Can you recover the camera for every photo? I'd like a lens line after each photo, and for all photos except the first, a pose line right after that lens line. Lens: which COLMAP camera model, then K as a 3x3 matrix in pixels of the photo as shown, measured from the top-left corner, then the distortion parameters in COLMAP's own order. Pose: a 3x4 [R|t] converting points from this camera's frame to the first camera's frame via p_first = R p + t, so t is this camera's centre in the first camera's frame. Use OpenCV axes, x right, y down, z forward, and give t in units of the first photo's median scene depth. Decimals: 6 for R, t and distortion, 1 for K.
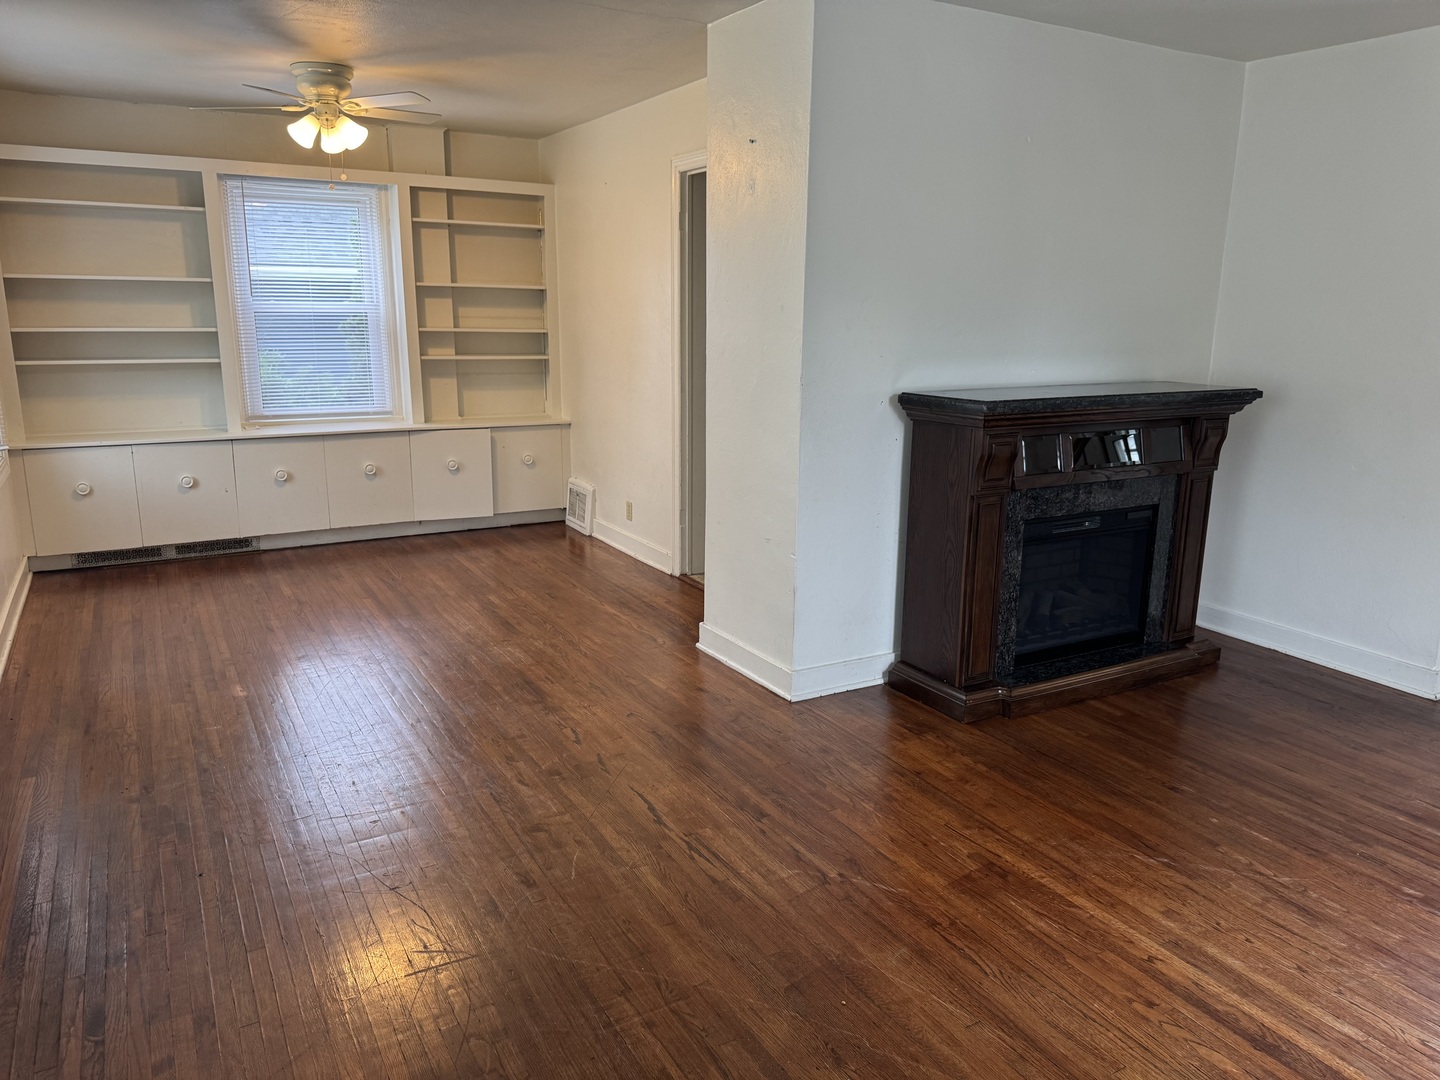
lens RADIAL K [[1022.9, 0, 720.4], [0, 1022.9, 540.3], [0, 0, 1]] dist [-0.003652, 0.000057]
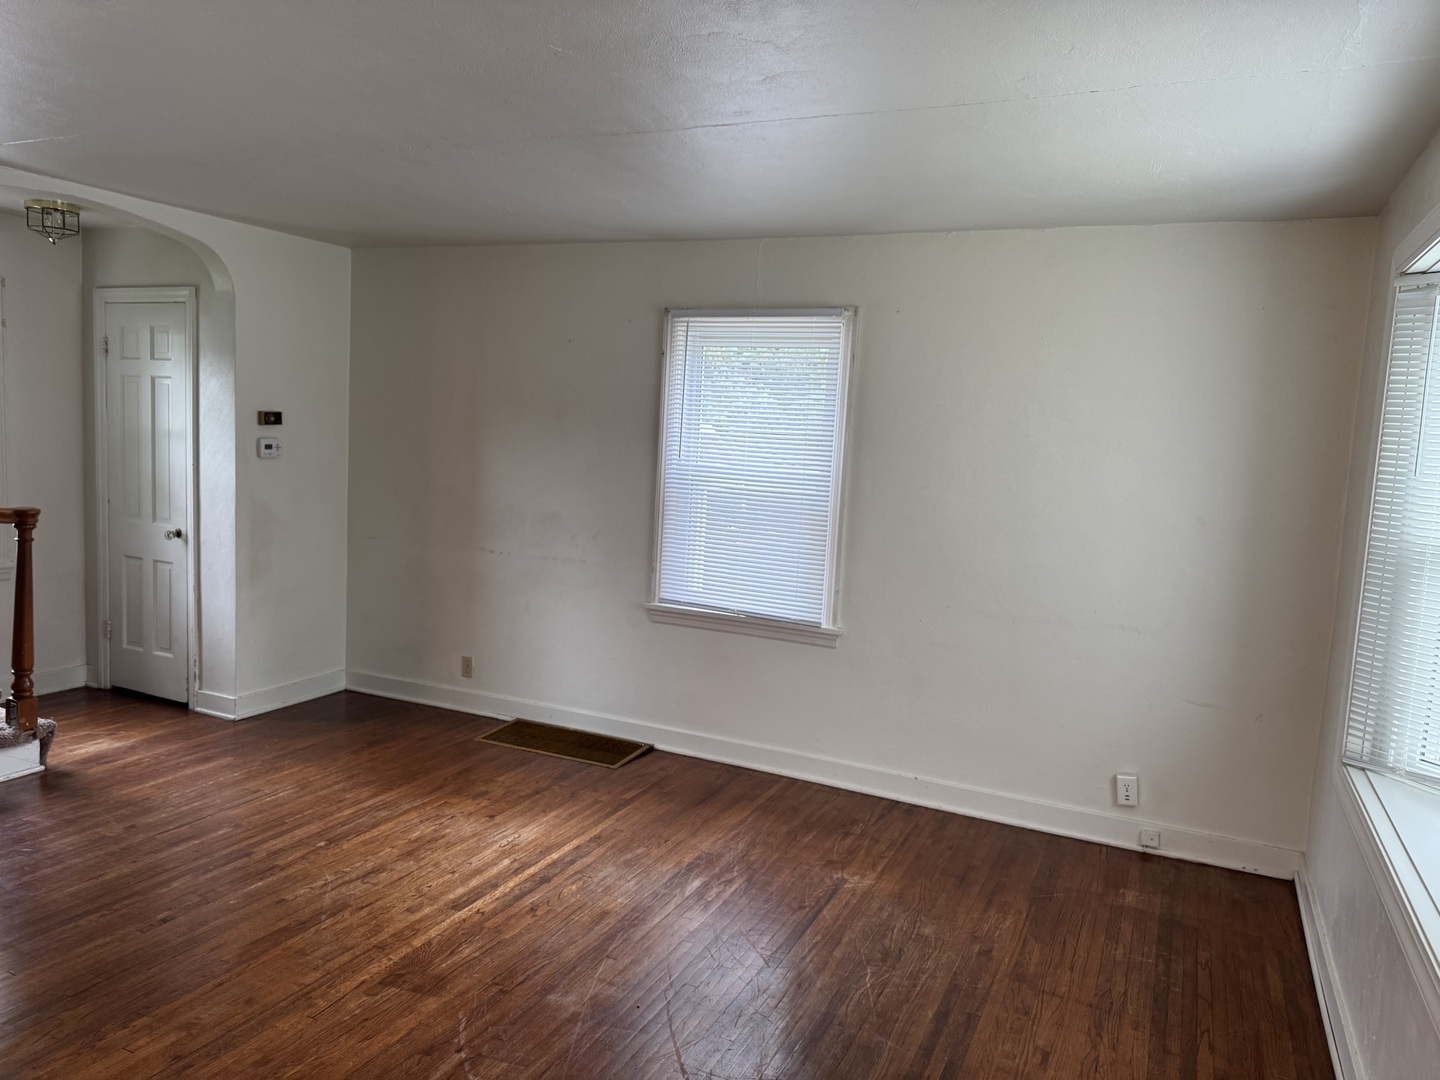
lens RADIAL K [[1022.9, 0, 721.1], [0, 1022.9, 541.6], [0, 0, 1]] dist [-0.003652, 0.000057]
pose [[-0.585190, -0.125134, 0.801183, -0.752211], [0.123936, 0.962612, 0.240871, -0.342610], [-0.801369, 0.240251, -0.547802, 1.236627]]
